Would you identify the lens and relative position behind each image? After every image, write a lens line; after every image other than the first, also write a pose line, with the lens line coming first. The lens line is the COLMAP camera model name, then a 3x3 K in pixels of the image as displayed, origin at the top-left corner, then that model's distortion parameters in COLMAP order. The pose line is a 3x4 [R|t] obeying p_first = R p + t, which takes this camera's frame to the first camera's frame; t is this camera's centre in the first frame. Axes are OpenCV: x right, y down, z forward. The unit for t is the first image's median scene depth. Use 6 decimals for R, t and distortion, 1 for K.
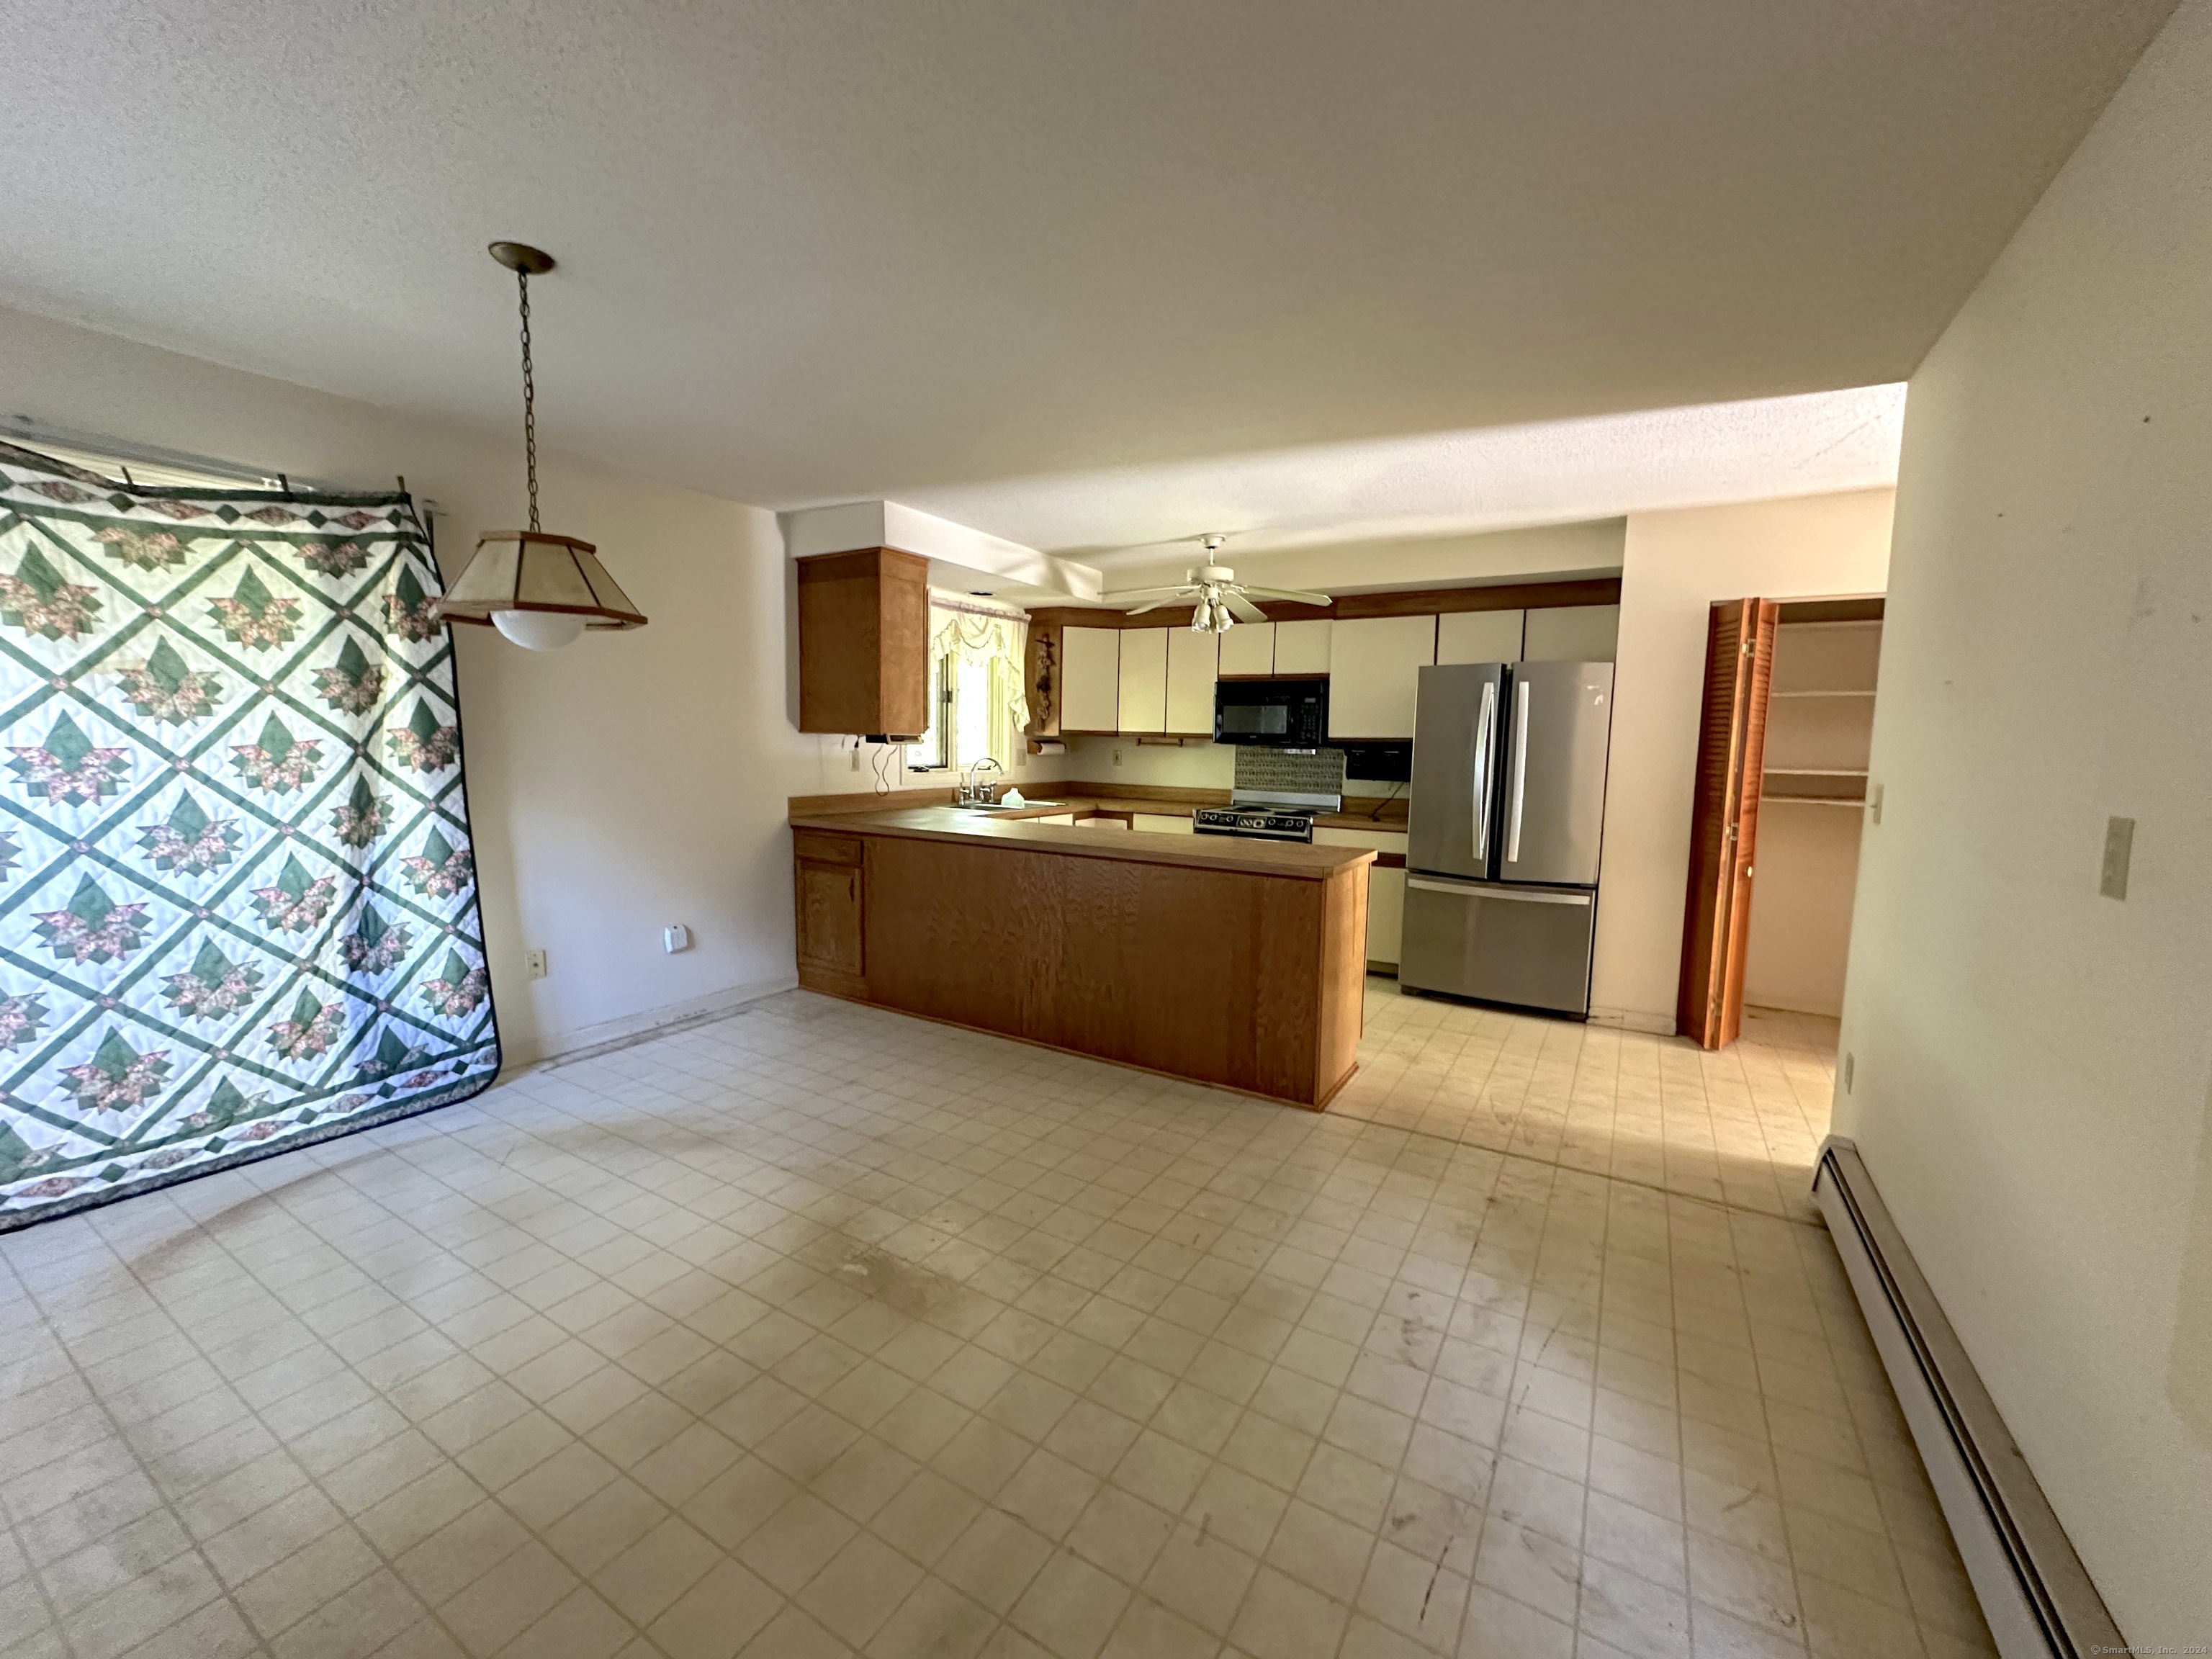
lens RADIAL K [[882.0, 0, 1104.7], [0, 882.0, 826.6], [0, 0, 1]] dist [-0.001374, -0.000642]
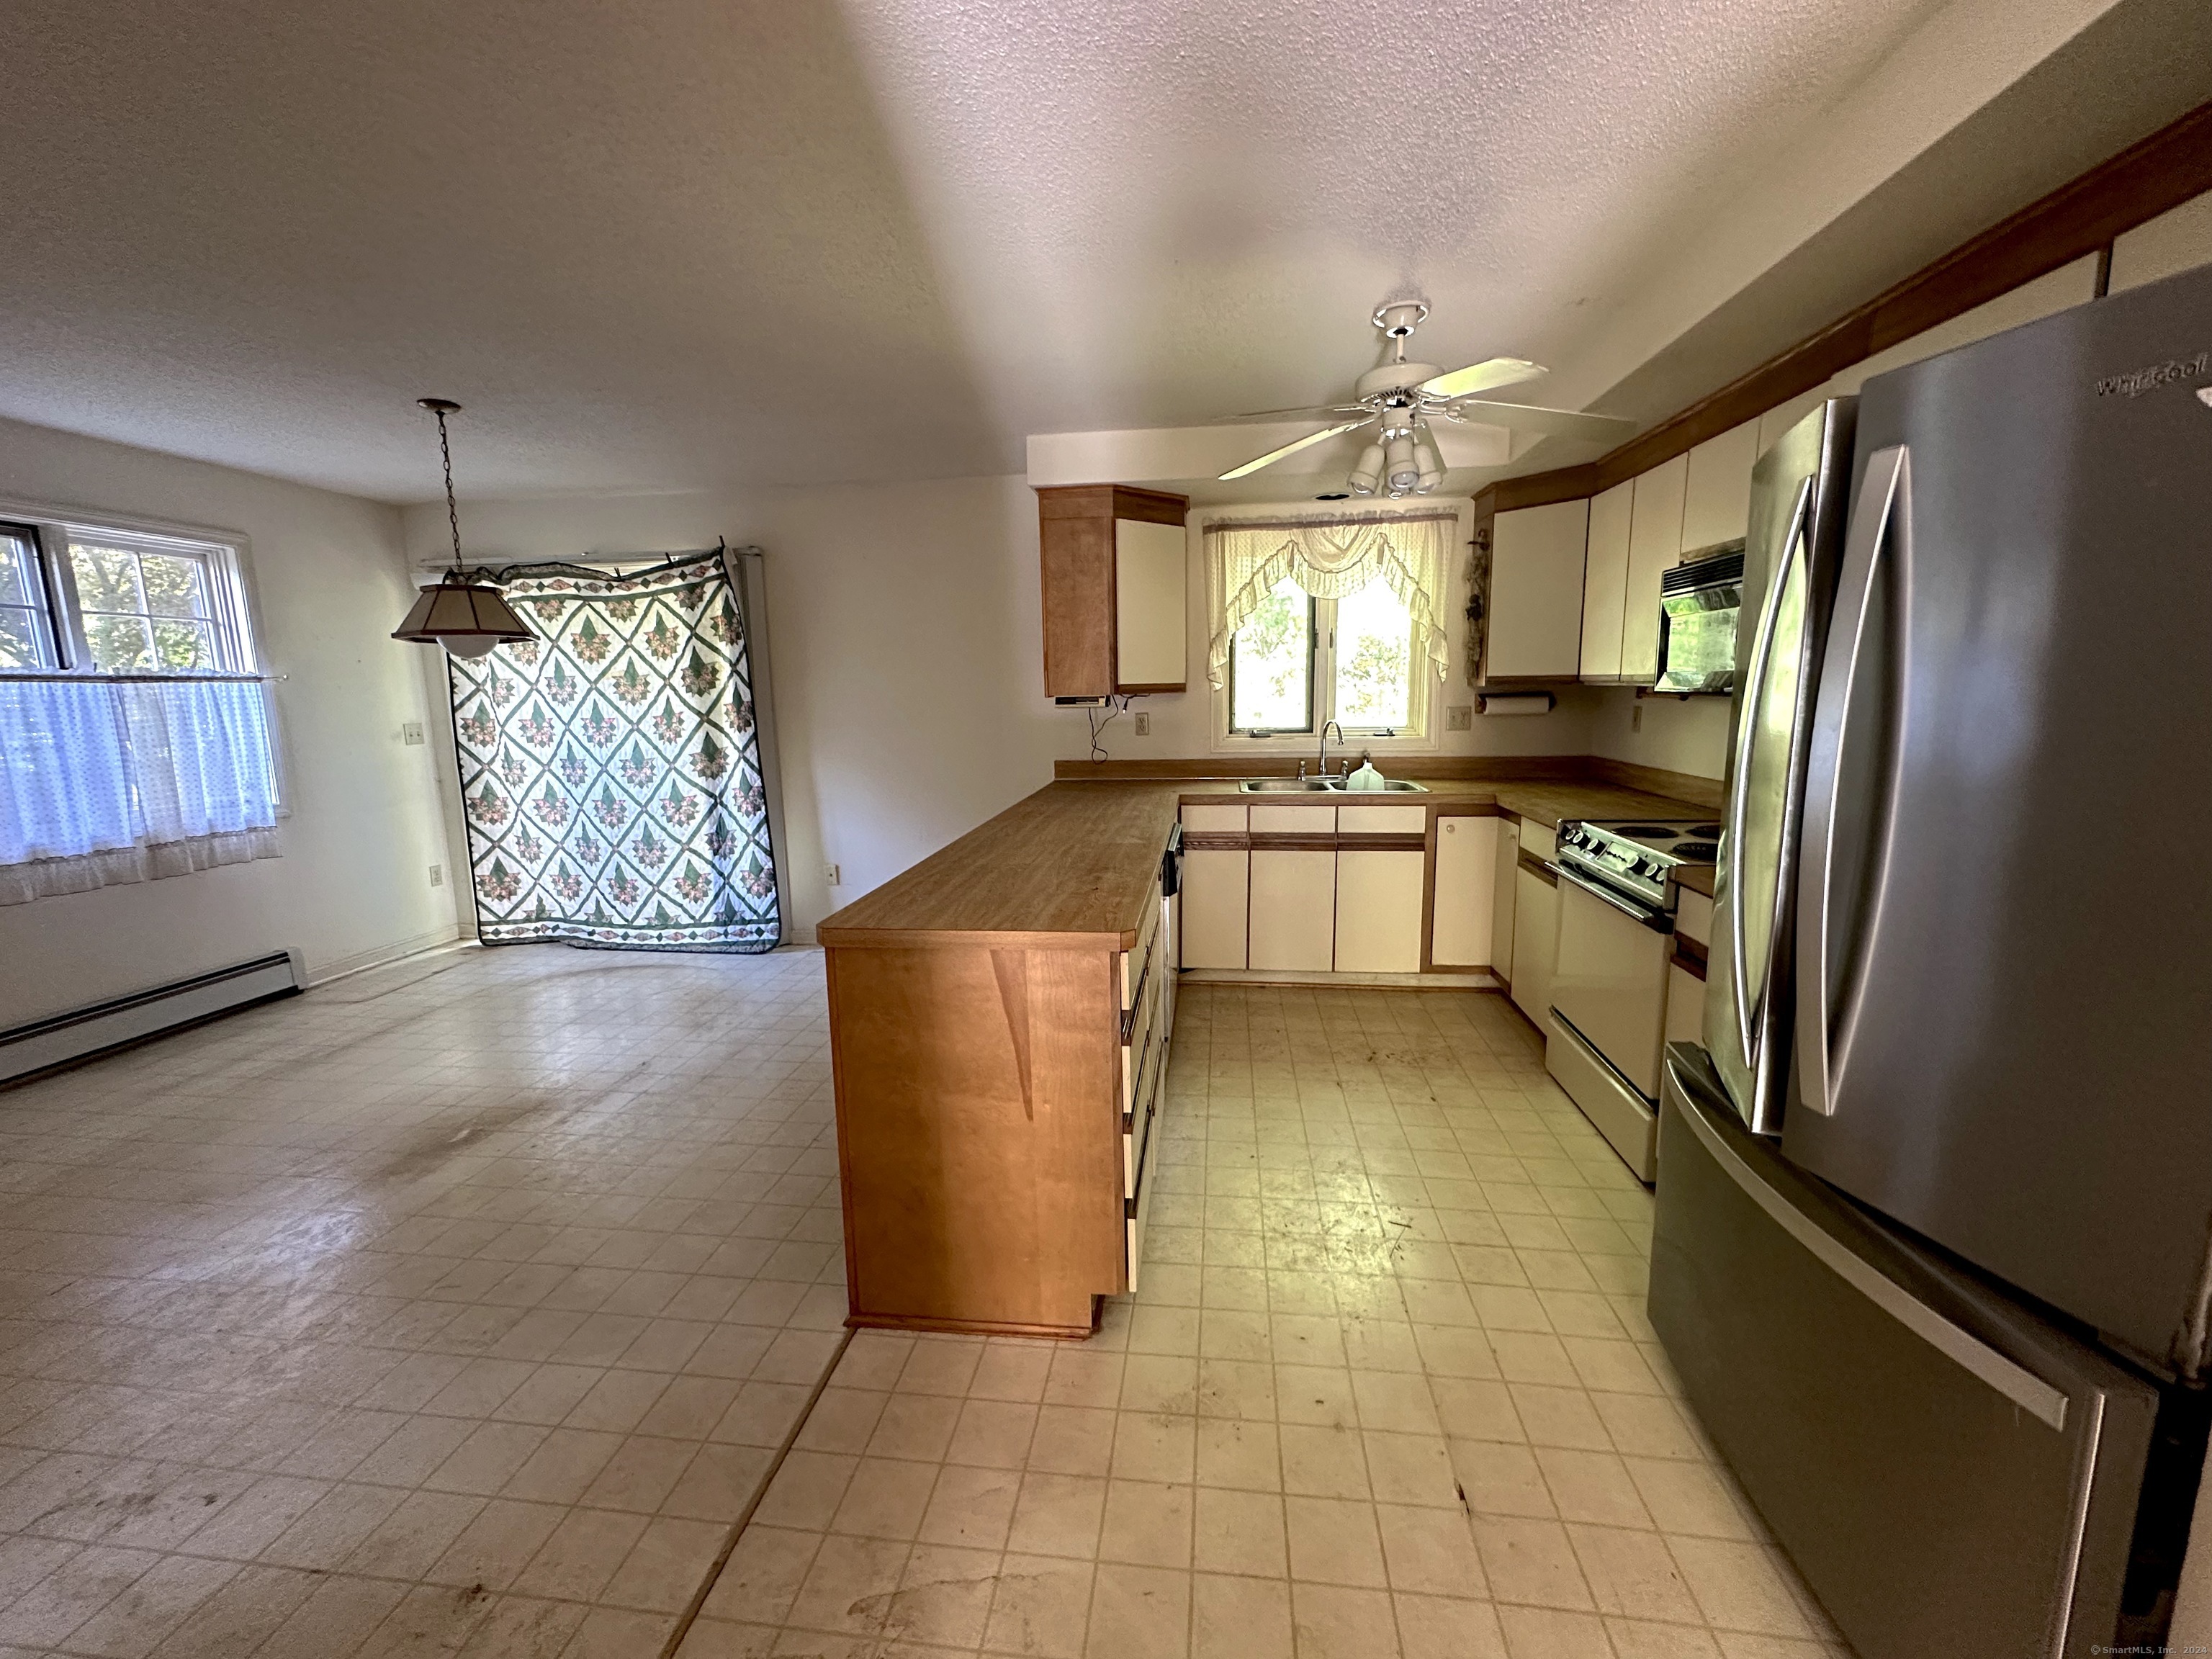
lens RADIAL K [[882.0, 0, 1113.5], [0, 882.0, 826.6], [0, 0, 1]] dist [-0.001374, -0.000642]
pose [[0.410935, 0.114423, -0.904456, 0.941251], [-0.066262, 0.993217, 0.095546, -0.094922], [0.909253, 0.020667, 0.415730, 1.036307]]
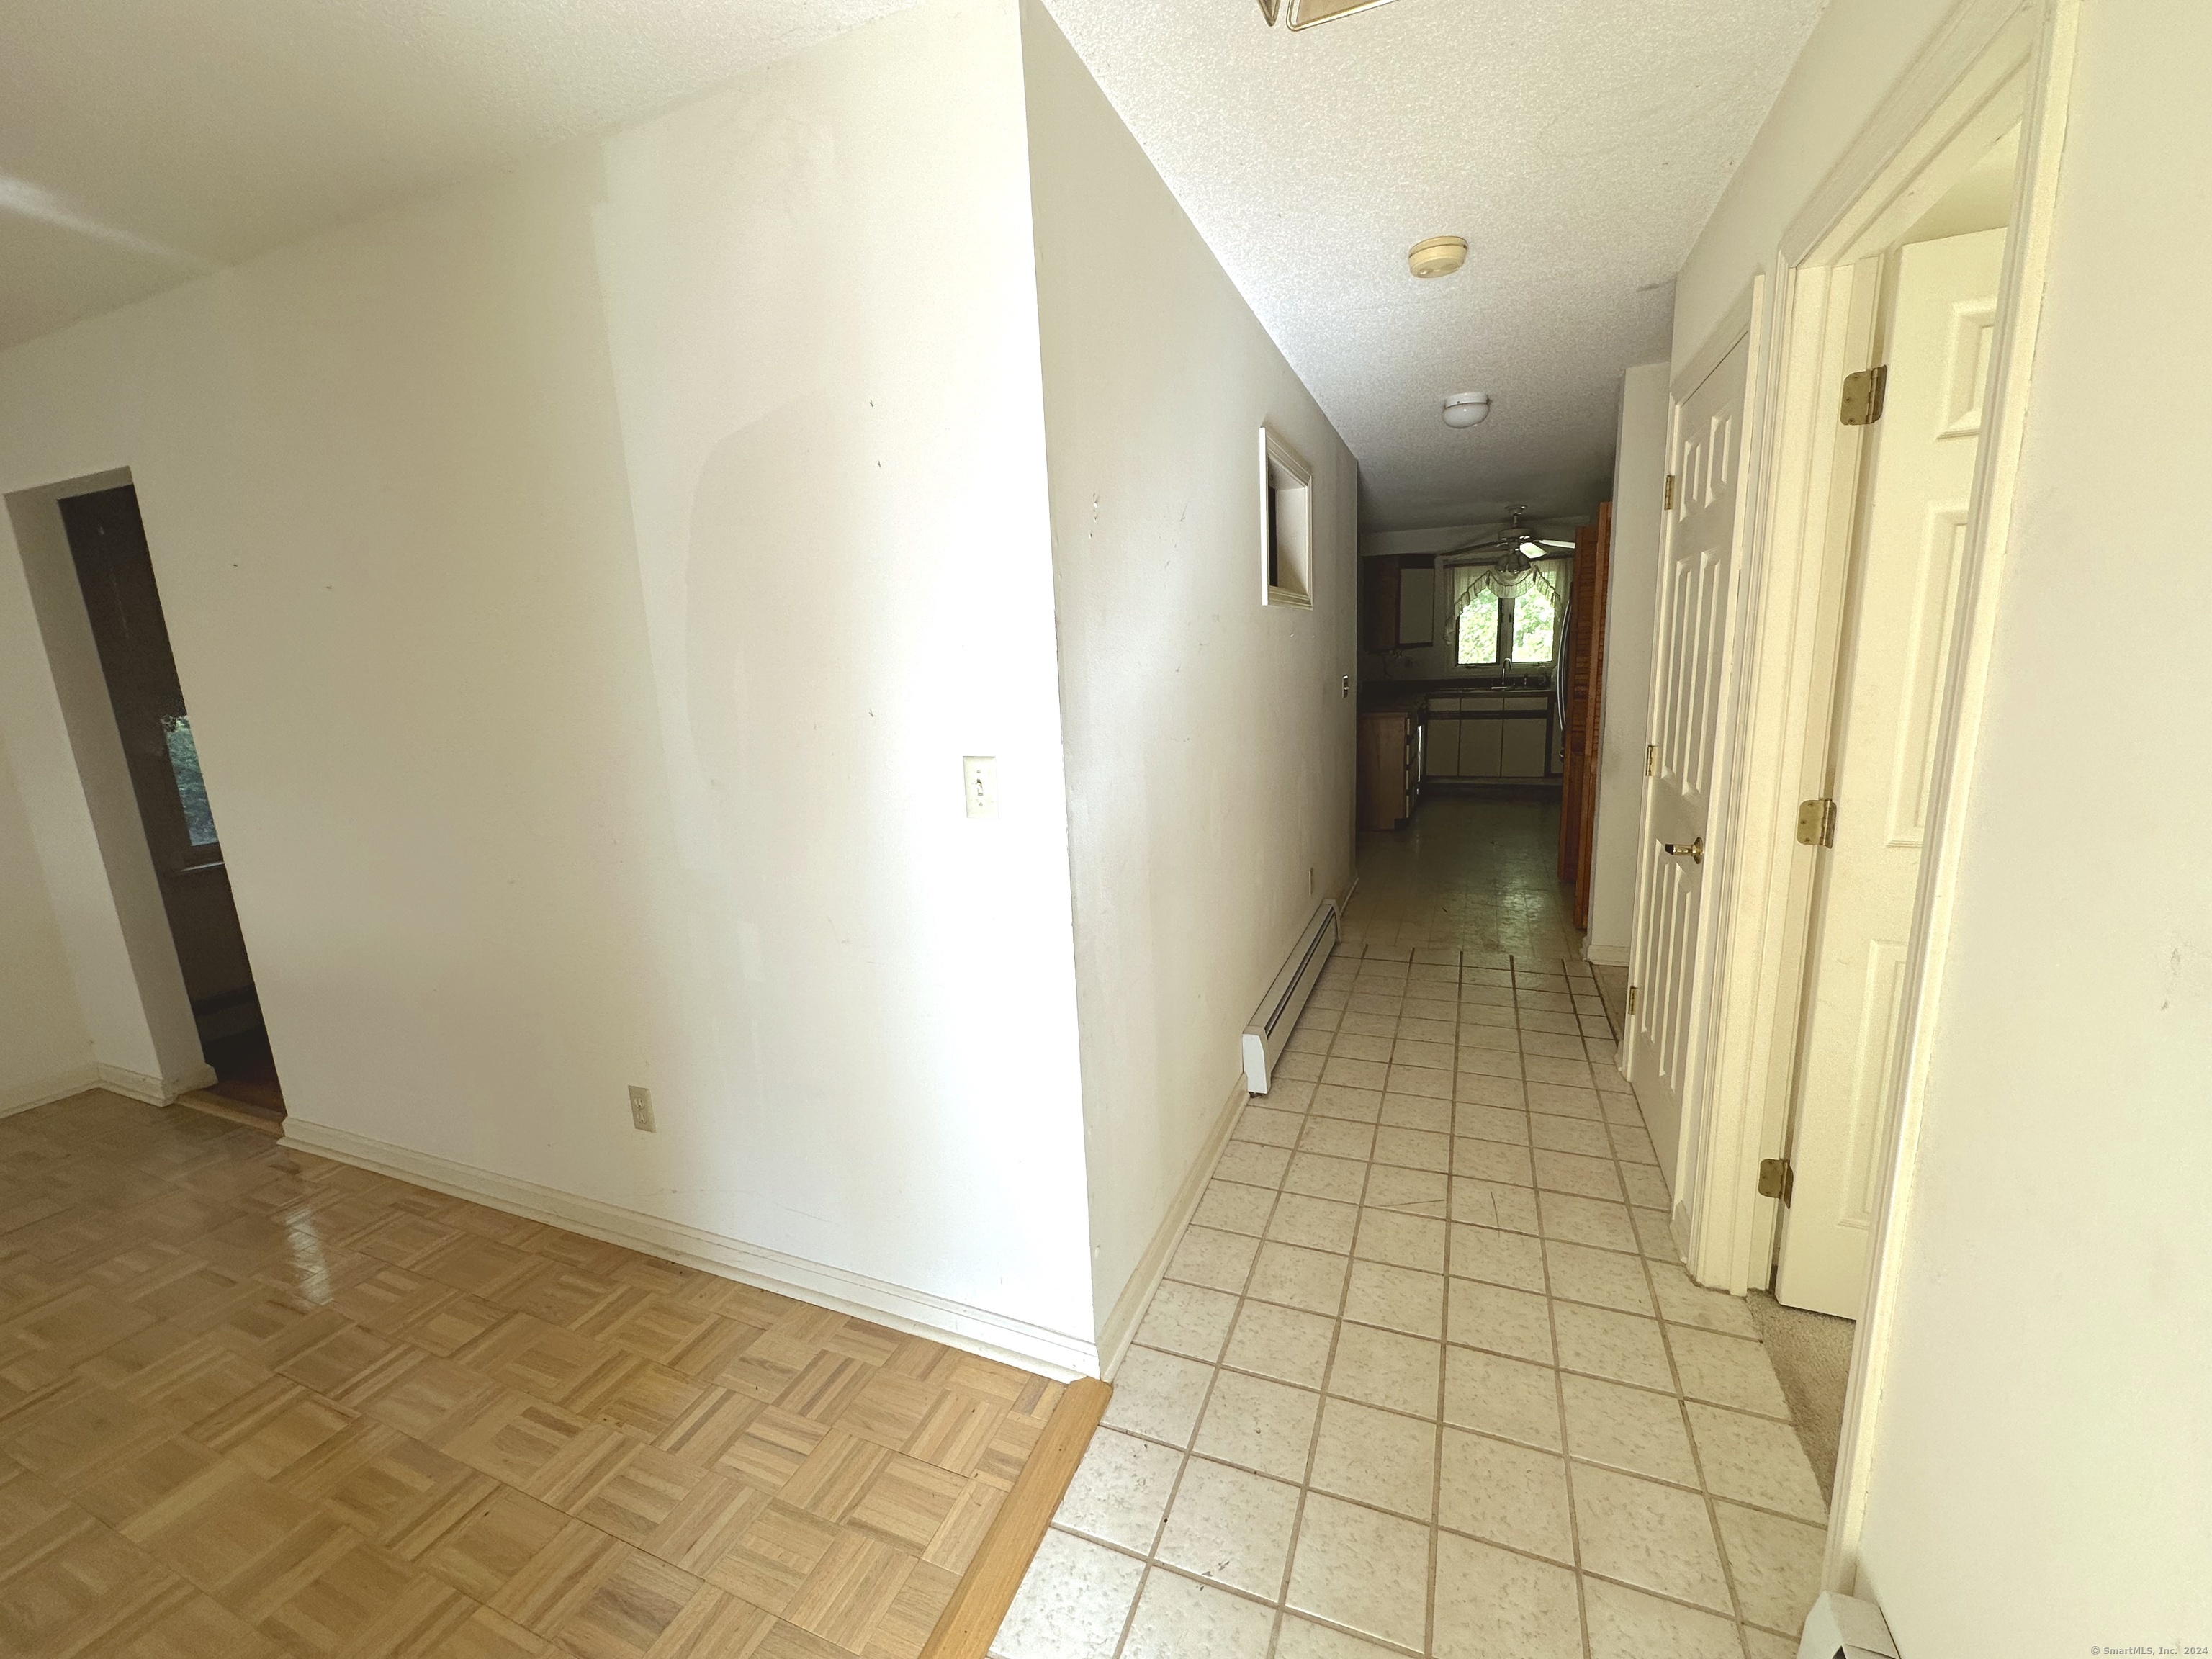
lens RADIAL K [[882.0, 0, 1108.2], [0, 882.0, 834.0], [0, 0, 1]] dist [-0.001374, -0.000642]
pose [[0.138670, 0.175918, -0.974589, 2.572322], [-0.049278, 0.984103, 0.170624, -0.010790], [0.989112, 0.024365, 0.145135, 0.215173]]
